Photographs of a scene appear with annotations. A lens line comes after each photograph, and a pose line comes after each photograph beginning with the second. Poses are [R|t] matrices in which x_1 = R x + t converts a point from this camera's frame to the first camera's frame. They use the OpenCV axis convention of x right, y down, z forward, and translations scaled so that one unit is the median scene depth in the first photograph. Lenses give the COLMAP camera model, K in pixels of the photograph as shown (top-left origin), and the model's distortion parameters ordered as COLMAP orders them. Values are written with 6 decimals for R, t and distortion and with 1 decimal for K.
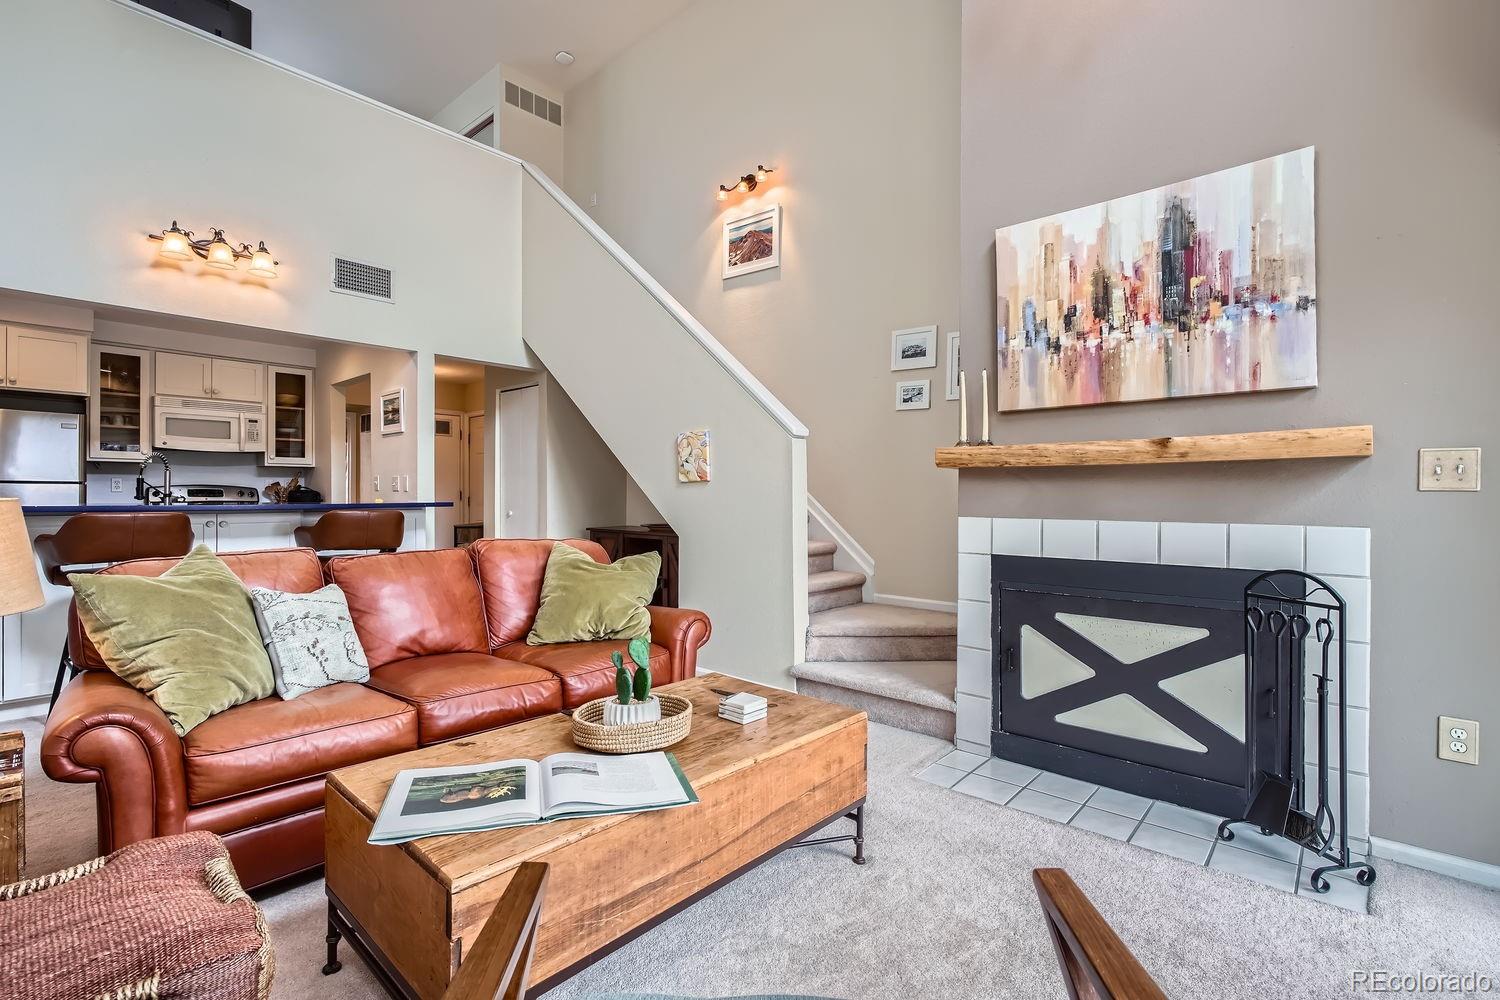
lens RADIAL K [[682.5, 0, 744.2], [0, 682.5, 491.3], [0, 0, 1]] dist [0.001890, -0.000171]
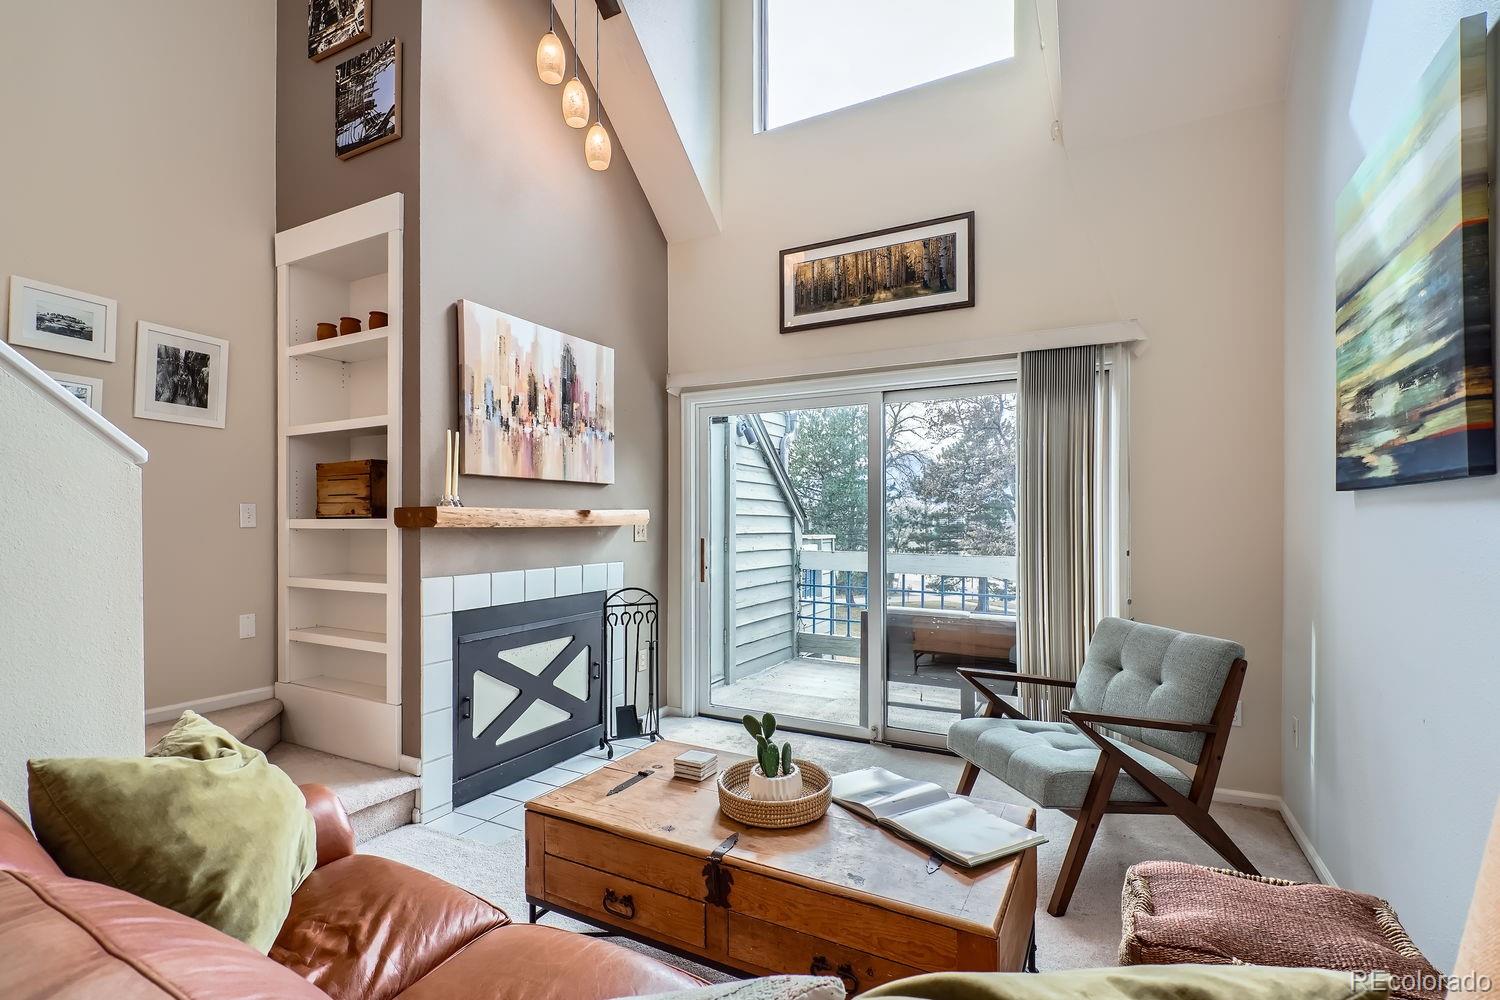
lens RADIAL K [[682.5, 0, 746.6], [0, 682.5, 516.1], [0, 0, 1]] dist [0.001890, -0.000171]
pose [[-0.236049, 0.003637, 0.971734, -0.823598], [-0.003402, 0.999984, -0.004569, -0.053783], [-0.971735, -0.004384, -0.236033, 0.912509]]
